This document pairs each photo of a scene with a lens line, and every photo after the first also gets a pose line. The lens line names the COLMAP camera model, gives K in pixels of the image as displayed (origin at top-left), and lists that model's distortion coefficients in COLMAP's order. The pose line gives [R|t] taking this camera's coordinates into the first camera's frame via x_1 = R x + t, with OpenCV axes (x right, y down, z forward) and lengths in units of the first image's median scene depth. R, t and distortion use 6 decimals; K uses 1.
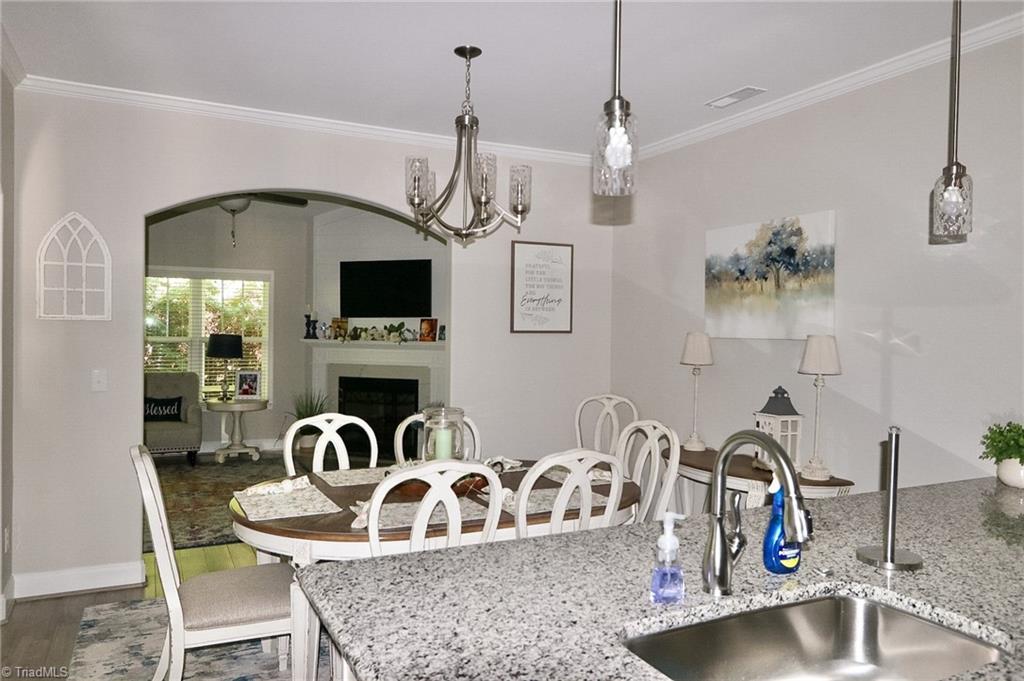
lens RADIAL K [[721.5, 0, 499.4], [0, 721.5, 341.1], [0, 0, 1]] dist [-0.005175, 0.000982]
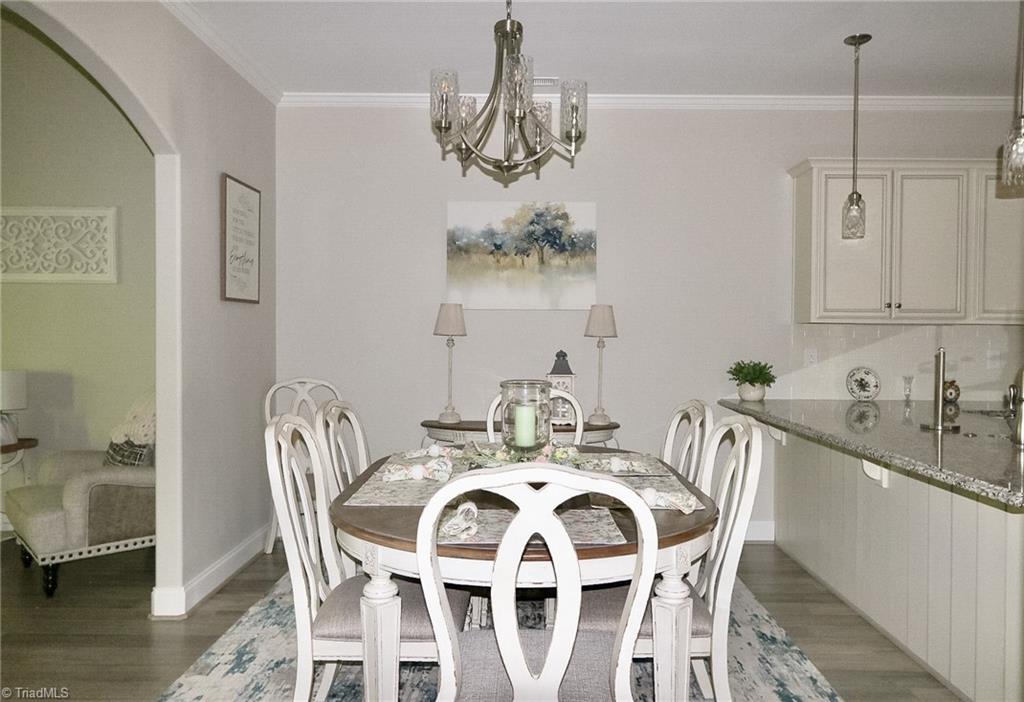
lens RADIAL K [[753.4, 0, 514.5], [0, 753.4, 350.4], [0, 0, 1]] dist [-0.008033, 0.009162]
pose [[0.445348, -0.029802, 0.894861, -0.638845], [0.013795, 0.999556, 0.026423, 0.027209], [-0.895251, 0.000577, 0.445561, 0.482350]]
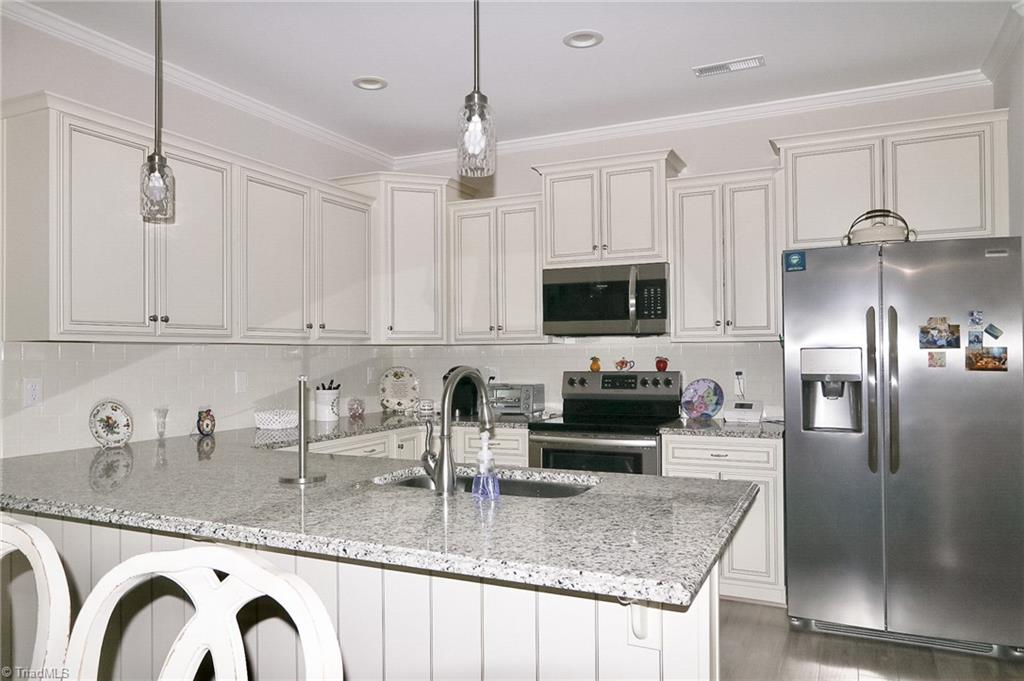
lens RADIAL K [[721.5, 0, 503.5], [0, 721.5, 344.8], [0, 0, 1]] dist [-0.005175, 0.000982]
pose [[-0.615761, -0.003297, 0.787926, -0.305459], [0.007912, 0.999915, 0.010367, 0.022630], [-0.787894, 0.012617, -0.615682, 0.656986]]
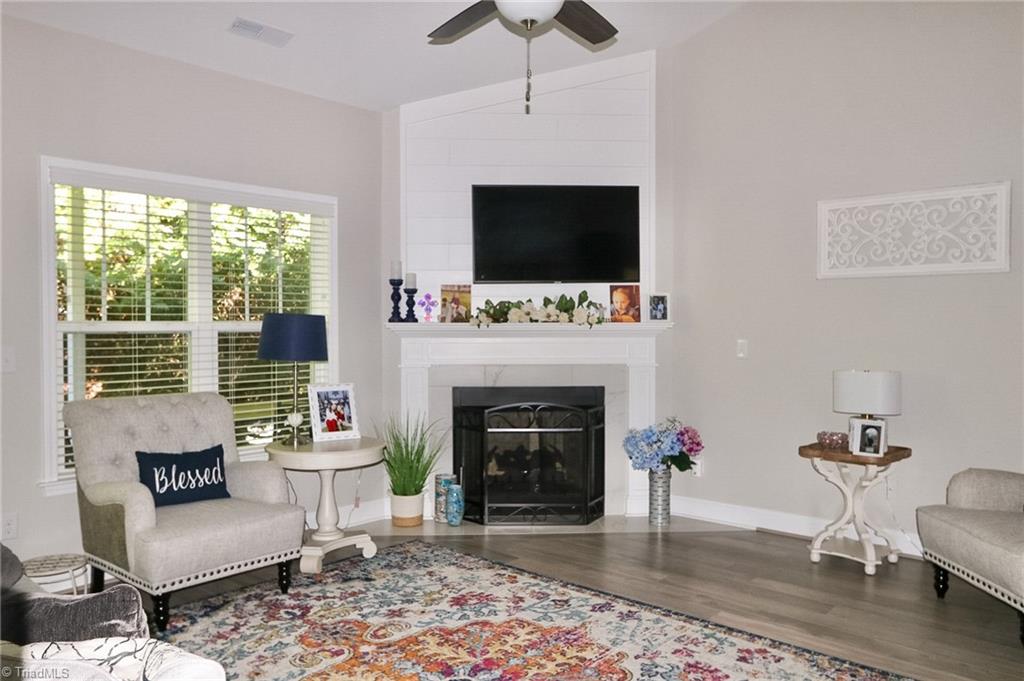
lens RADIAL K [[774.0, 0, 505.6], [0, 774.0, 335.2], [0, 0, 1]] dist [0.000308, 0.015758]
pose [[0.927373, -0.021266, 0.373534, -0.843982], [0.020559, 0.999771, 0.005876, 0.009789], [-0.373573, 0.002230, 0.927598, 0.842383]]
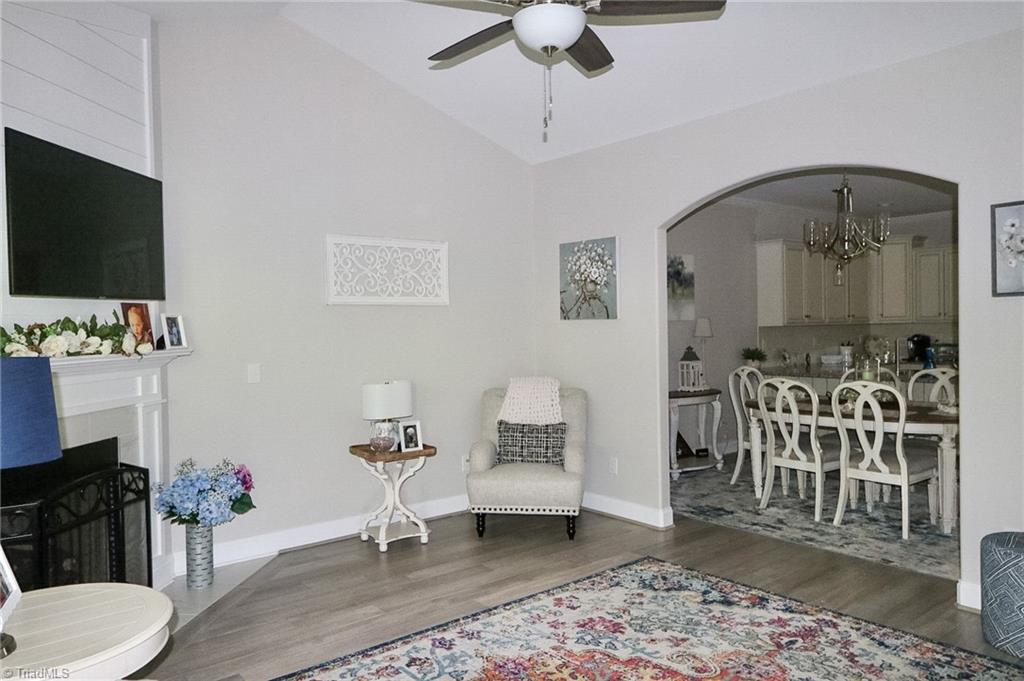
lens RADIAL K [[721.5, 0, 506.0], [0, 721.5, 339.3], [0, 0, 1]] dist [-0.005175, 0.000982]
pose [[-0.222415, -0.030361, 0.974479, -1.188650], [0.029740, 0.998839, 0.037908, -0.034798], [-0.974498, 0.037413, -0.221254, 1.687523]]
